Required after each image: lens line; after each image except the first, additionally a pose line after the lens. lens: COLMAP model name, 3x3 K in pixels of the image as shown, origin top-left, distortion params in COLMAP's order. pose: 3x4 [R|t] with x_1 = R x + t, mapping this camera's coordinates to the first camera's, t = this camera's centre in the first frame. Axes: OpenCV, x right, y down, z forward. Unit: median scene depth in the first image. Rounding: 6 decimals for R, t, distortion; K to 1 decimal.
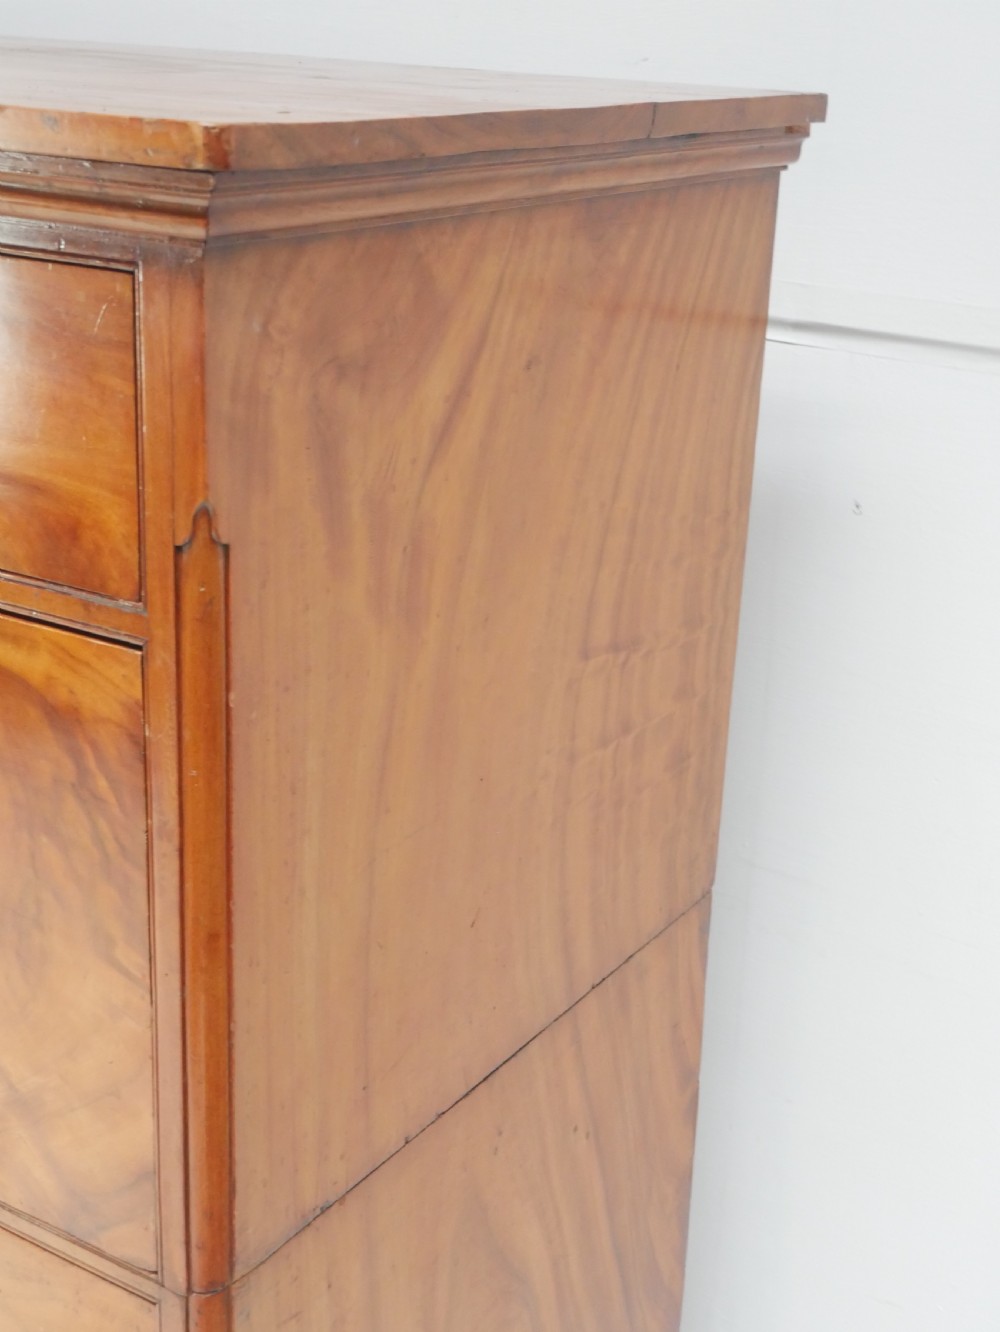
lens RADIAL K [[1861.5, 0, 500.0], [0, 1861.5, 666.0], [0, 0, 1]] dist [0.023089, -0.045620]
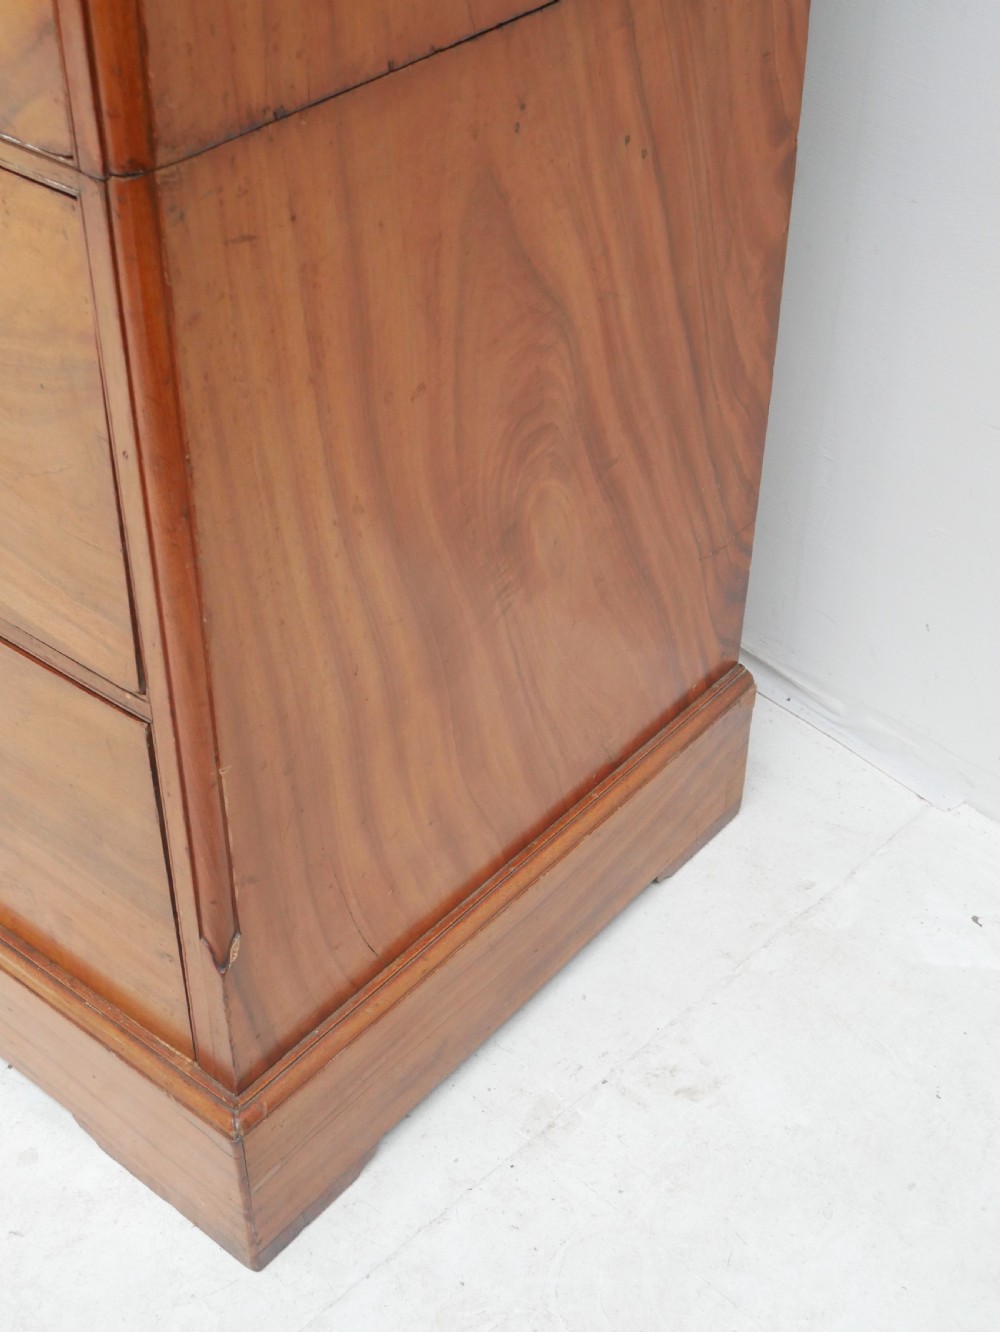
lens RADIAL K [[1861.5, 0, 500.0], [0, 1861.5, 666.0], [0, 0, 1]] dist [0.023089, -0.045620]
pose [[0.991958, 0.047230, -0.117422, 0.119568], [-0.007666, 0.948479, 0.316747, 0.260219], [0.126332, -0.313300, 0.941214, 0.128844]]
